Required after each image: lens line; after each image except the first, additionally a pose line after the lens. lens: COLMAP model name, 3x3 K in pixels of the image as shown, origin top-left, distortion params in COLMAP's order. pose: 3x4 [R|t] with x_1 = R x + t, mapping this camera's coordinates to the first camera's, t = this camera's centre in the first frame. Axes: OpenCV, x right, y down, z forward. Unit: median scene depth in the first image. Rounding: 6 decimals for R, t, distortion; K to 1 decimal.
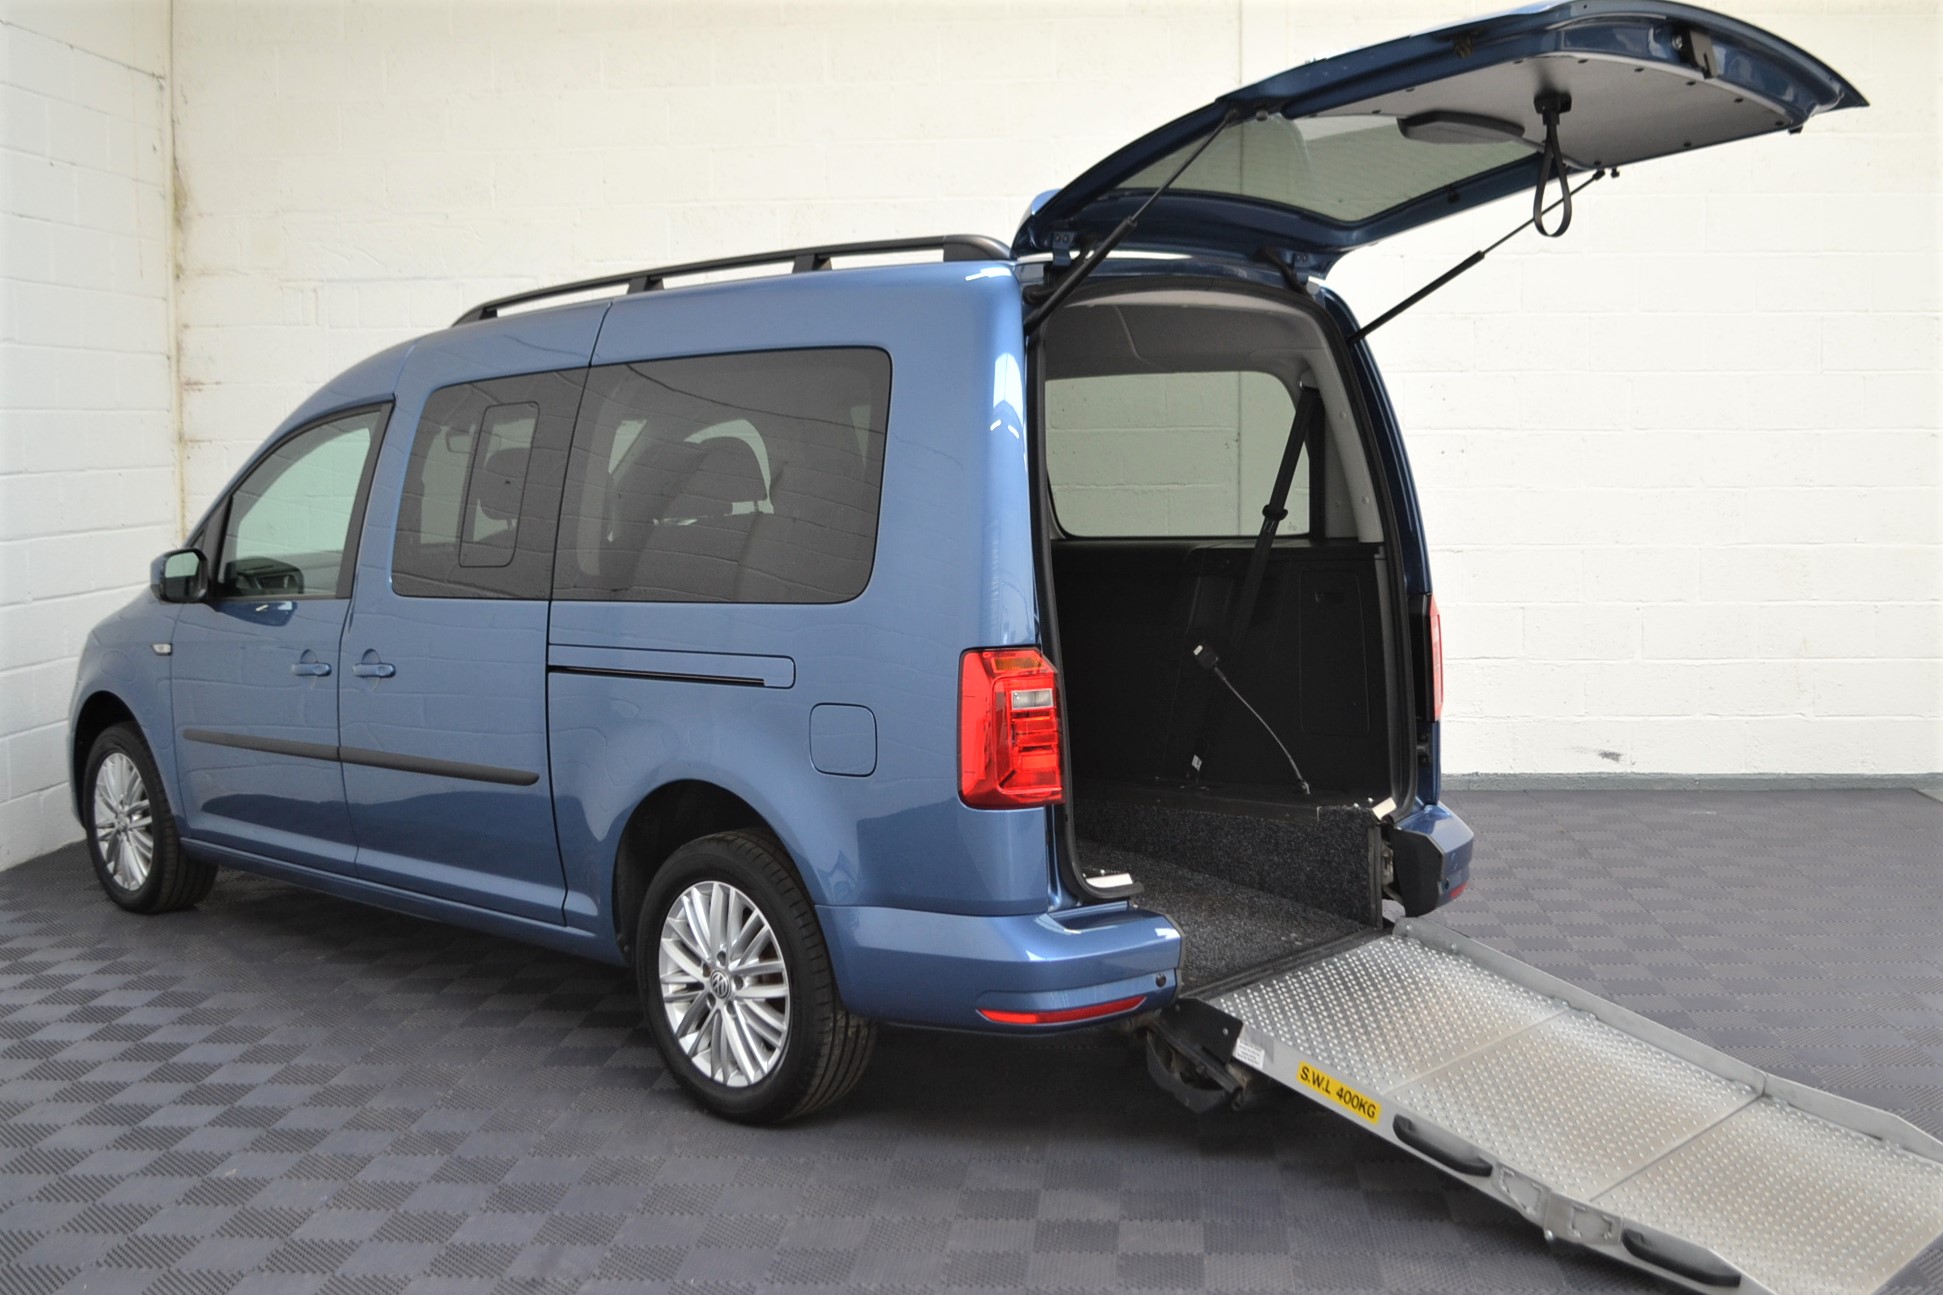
lens RADIAL K [[1807.6, 0, 971.5], [0, 1807.6, 647.5], [0, 0, 1]] dist [-0.055167, 0.007898]
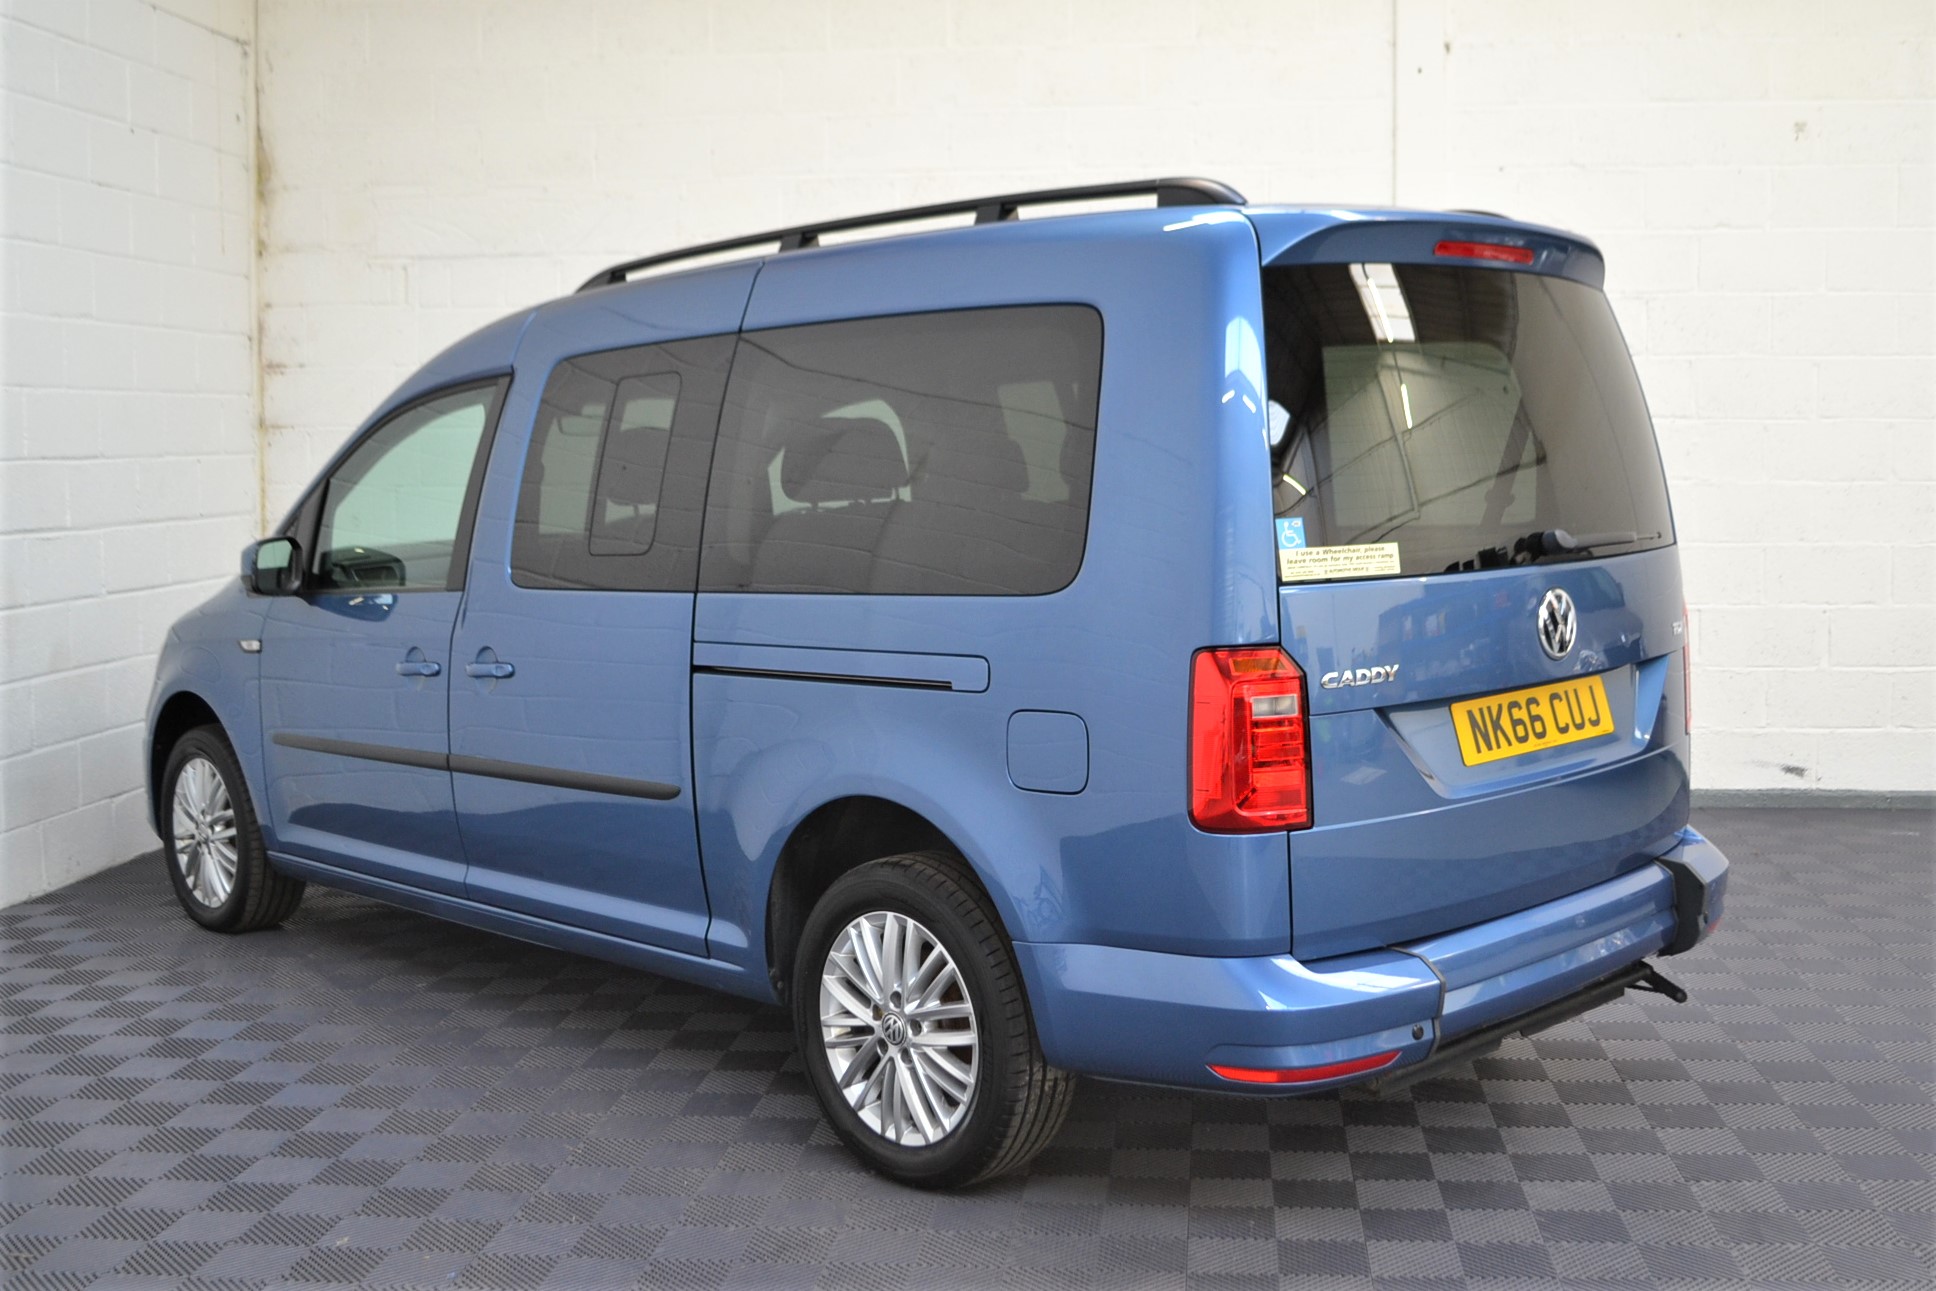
lens RADIAL K [[1829.0, 0, 974.1], [0, 1829.0, 621.2], [0, 0, 1]] dist [-0.053438, 0.003965]
pose [[0.999589, 0.004782, -0.028268, -0.064798], [-0.005271, 0.999838, -0.017219, 0.002754], [0.028181, 0.017361, 0.999452, 0.092665]]
